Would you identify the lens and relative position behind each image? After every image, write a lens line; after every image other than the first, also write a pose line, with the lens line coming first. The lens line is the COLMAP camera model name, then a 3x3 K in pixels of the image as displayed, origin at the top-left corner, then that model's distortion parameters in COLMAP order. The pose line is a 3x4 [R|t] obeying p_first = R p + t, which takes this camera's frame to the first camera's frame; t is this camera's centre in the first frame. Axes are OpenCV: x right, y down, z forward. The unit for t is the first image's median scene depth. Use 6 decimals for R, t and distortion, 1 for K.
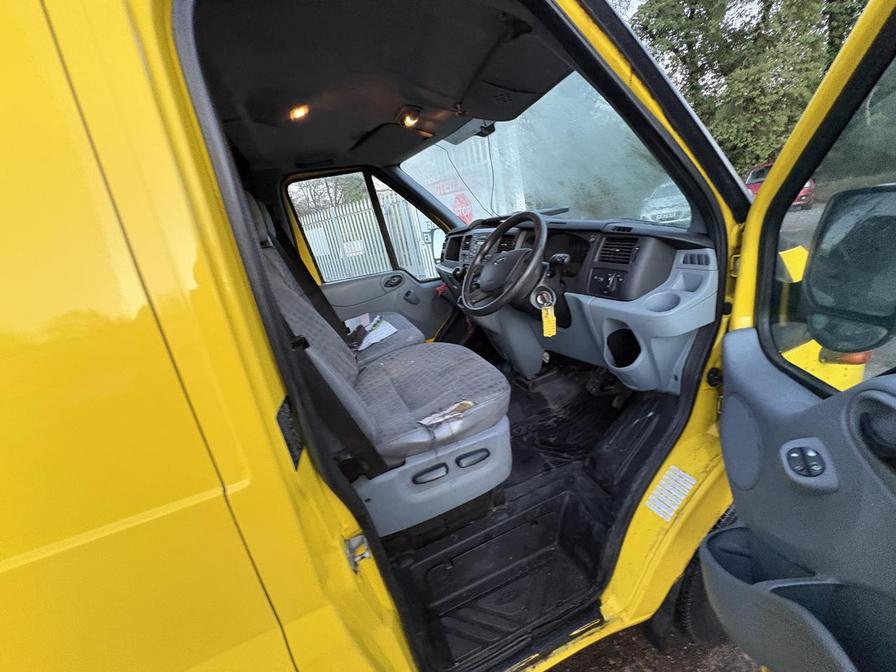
lens RADIAL K [[355.2, 0, 448.0], [0, 355.2, 336.0], [0, 0, 1]] dist [-0.000291, -0.000174]
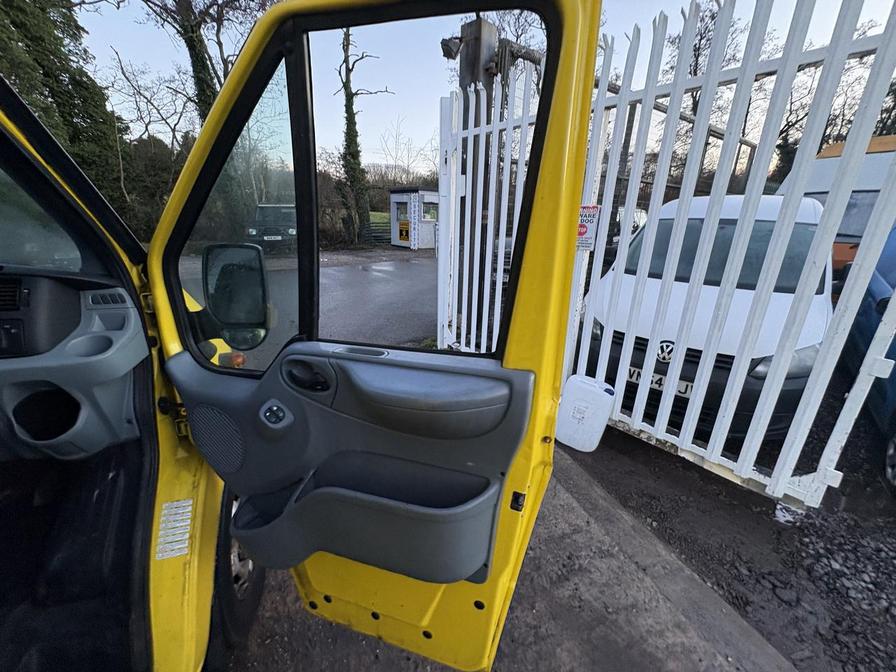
lens RADIAL K [[355.2, 0, 448.0], [0, 355.2, 336.0], [0, 0, 1]] dist [-0.000291, -0.000174]
pose [[0.043279, -0.144172, 0.988606, -0.256157], [0.298579, 0.946175, 0.124913, 0.041494], [-0.953403, 0.289771, 0.083997, 0.041567]]
